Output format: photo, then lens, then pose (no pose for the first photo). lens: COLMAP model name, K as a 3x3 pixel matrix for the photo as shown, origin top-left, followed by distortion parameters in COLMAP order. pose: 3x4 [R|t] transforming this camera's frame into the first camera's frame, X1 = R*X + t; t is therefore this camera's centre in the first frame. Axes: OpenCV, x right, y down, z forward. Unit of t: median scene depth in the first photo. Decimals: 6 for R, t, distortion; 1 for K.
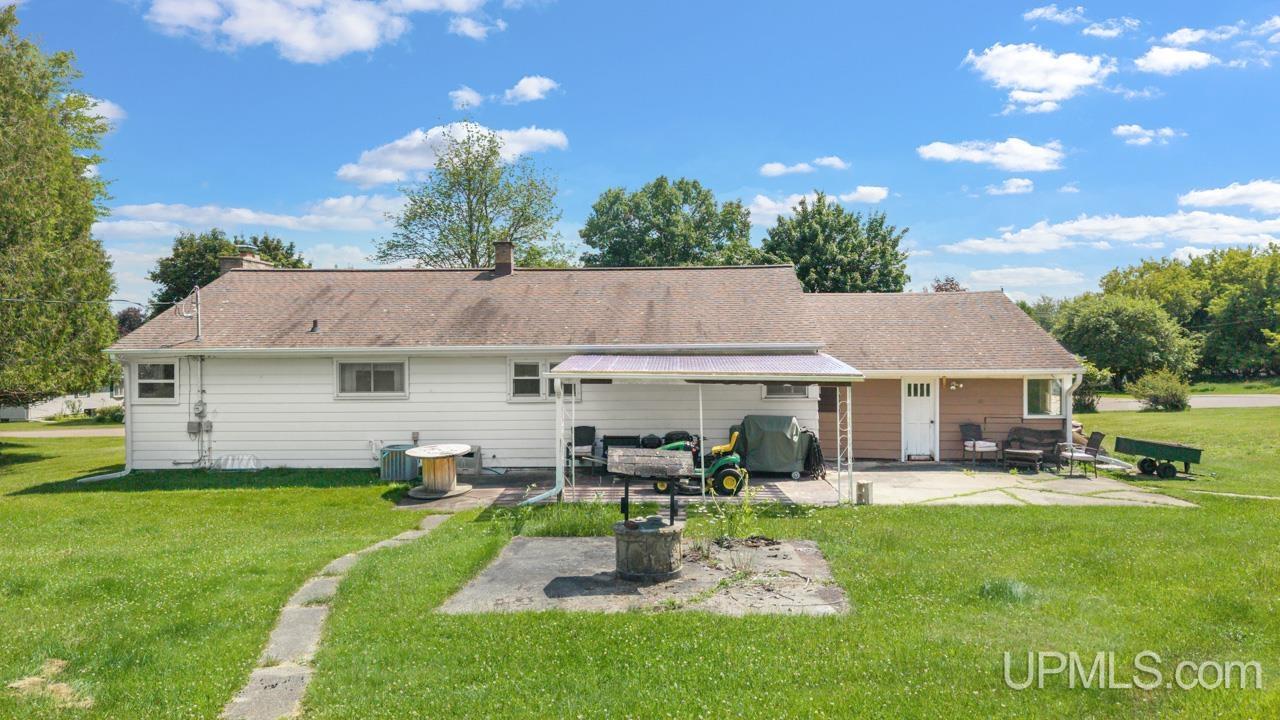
lens RADIAL K [[828.9, 0, 640.0], [0, 828.9, 360.0], [0, 0, 1]] dist [0.002000, -0.000322]
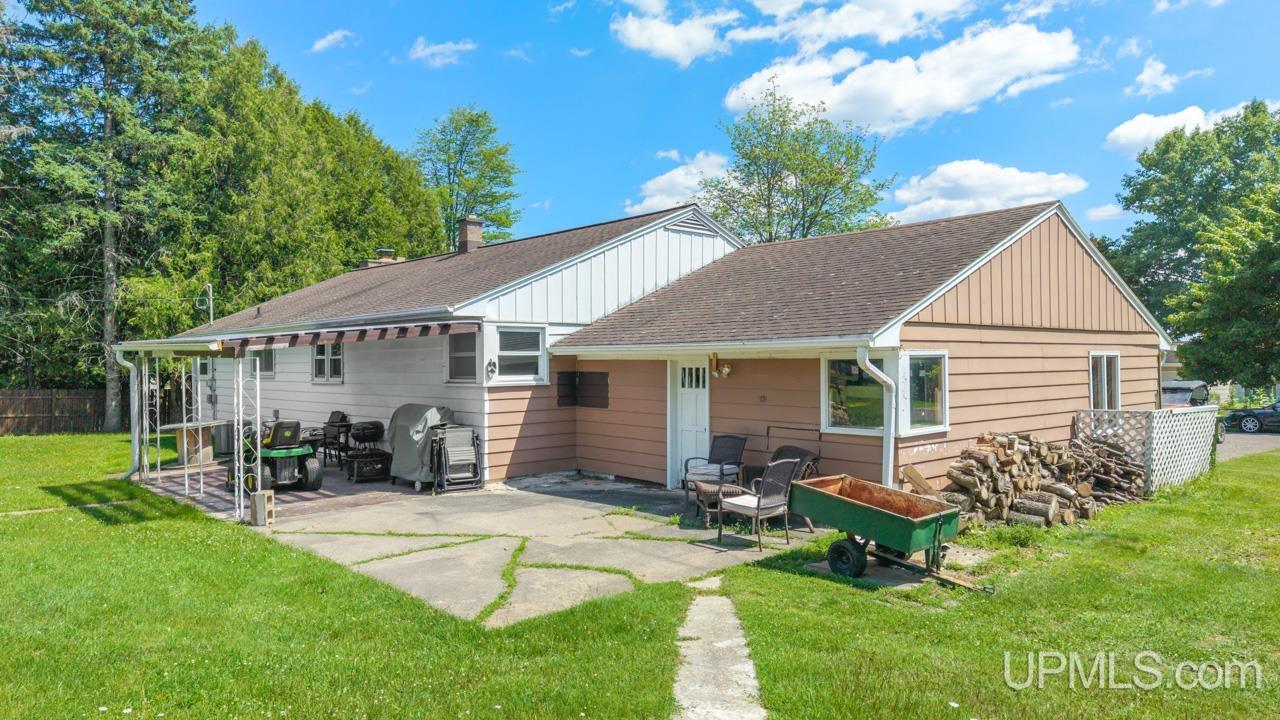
lens RADIAL K [[828.9, 0, 640.0], [0, 828.9, 360.0], [0, 0, 1]] dist [0.002000, -0.000322]
pose [[0.734036, -0.000224, -0.679110, 0.737856], [0.004589, 0.999979, 0.004631, 0.020259], [0.679095, -0.006515, 0.734022, 0.521625]]
